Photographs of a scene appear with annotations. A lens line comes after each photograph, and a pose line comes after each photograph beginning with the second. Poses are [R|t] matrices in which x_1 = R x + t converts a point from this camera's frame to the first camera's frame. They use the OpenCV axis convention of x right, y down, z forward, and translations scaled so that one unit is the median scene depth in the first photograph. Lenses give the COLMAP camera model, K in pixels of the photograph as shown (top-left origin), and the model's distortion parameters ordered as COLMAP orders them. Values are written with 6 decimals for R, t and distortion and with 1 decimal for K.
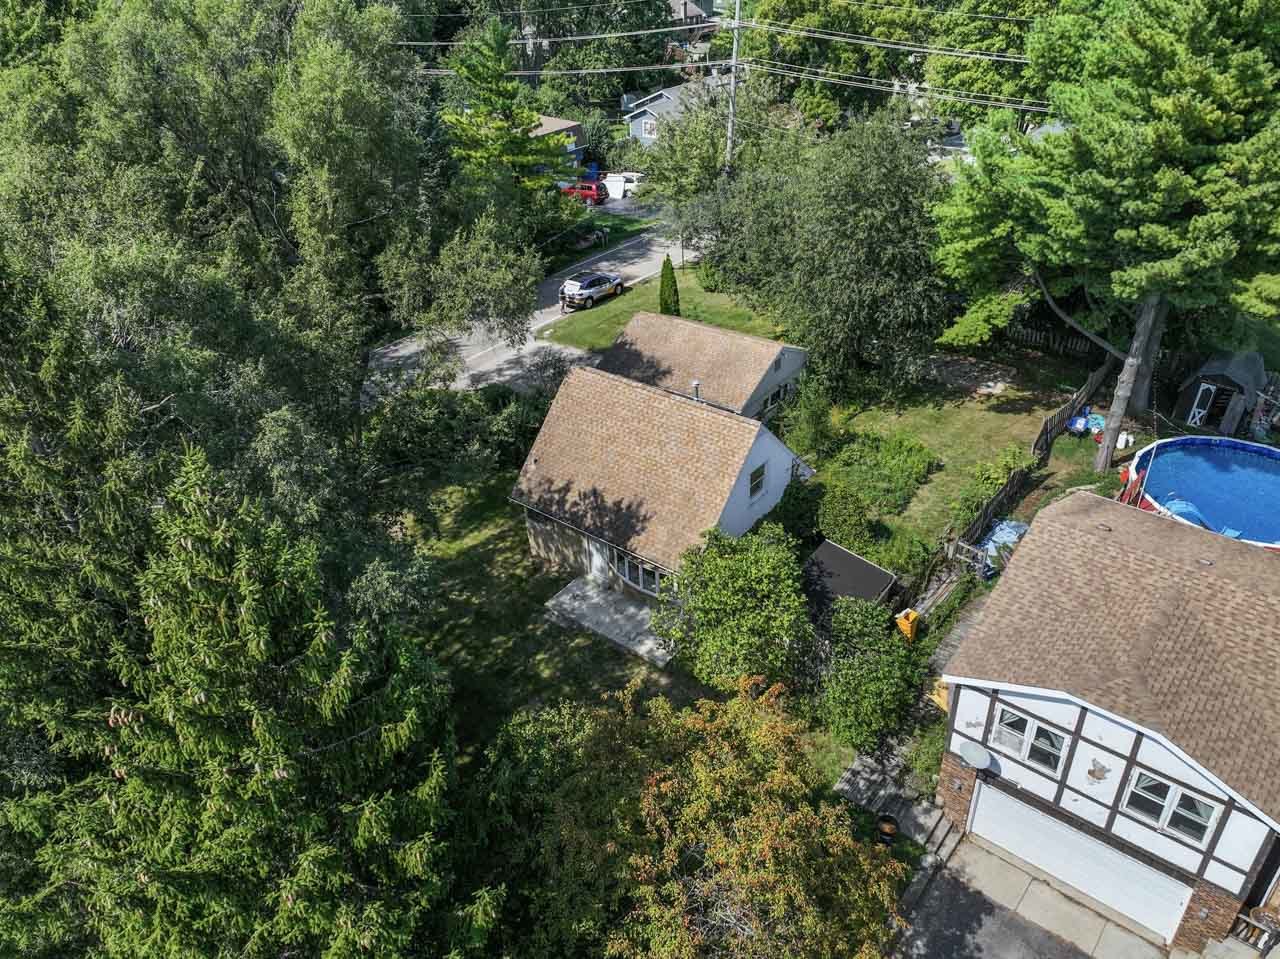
lens RADIAL K [[921.9, 0, 640.0], [0, 921.9, 479.5], [0, 0, 1]] dist [0.008421, 0.003299]
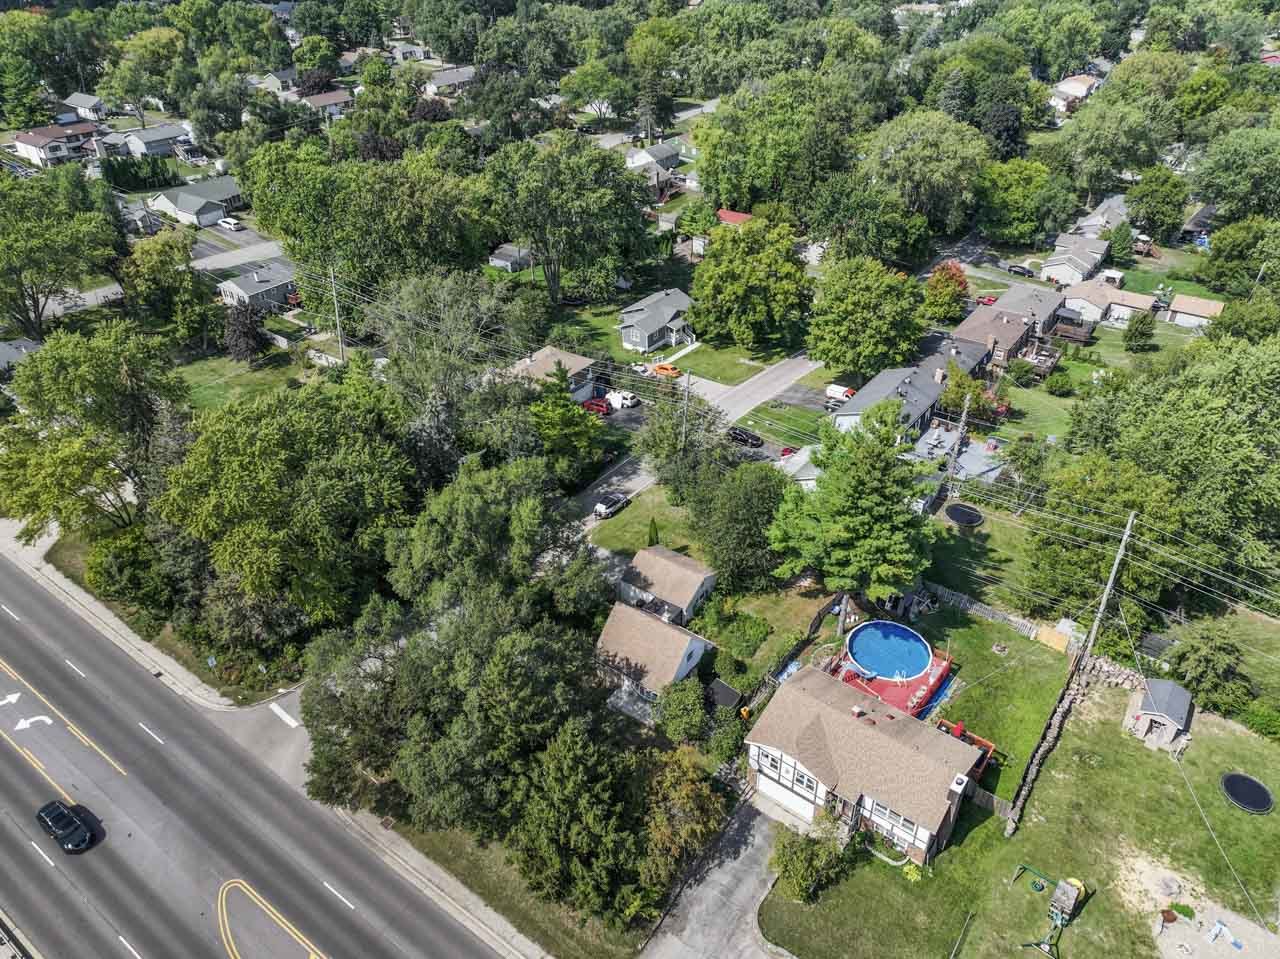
lens RADIAL K [[885.6, 0, 640.0], [0, 885.6, 479.5], [0, 0, 1]] dist [0.004377, -0.001122]
pose [[0.999231, 0.008344, 0.038304, -0.116893], [-0.009348, 0.999615, 0.026107, -0.577766], [-0.038072, -0.026445, 0.998925, -1.520413]]
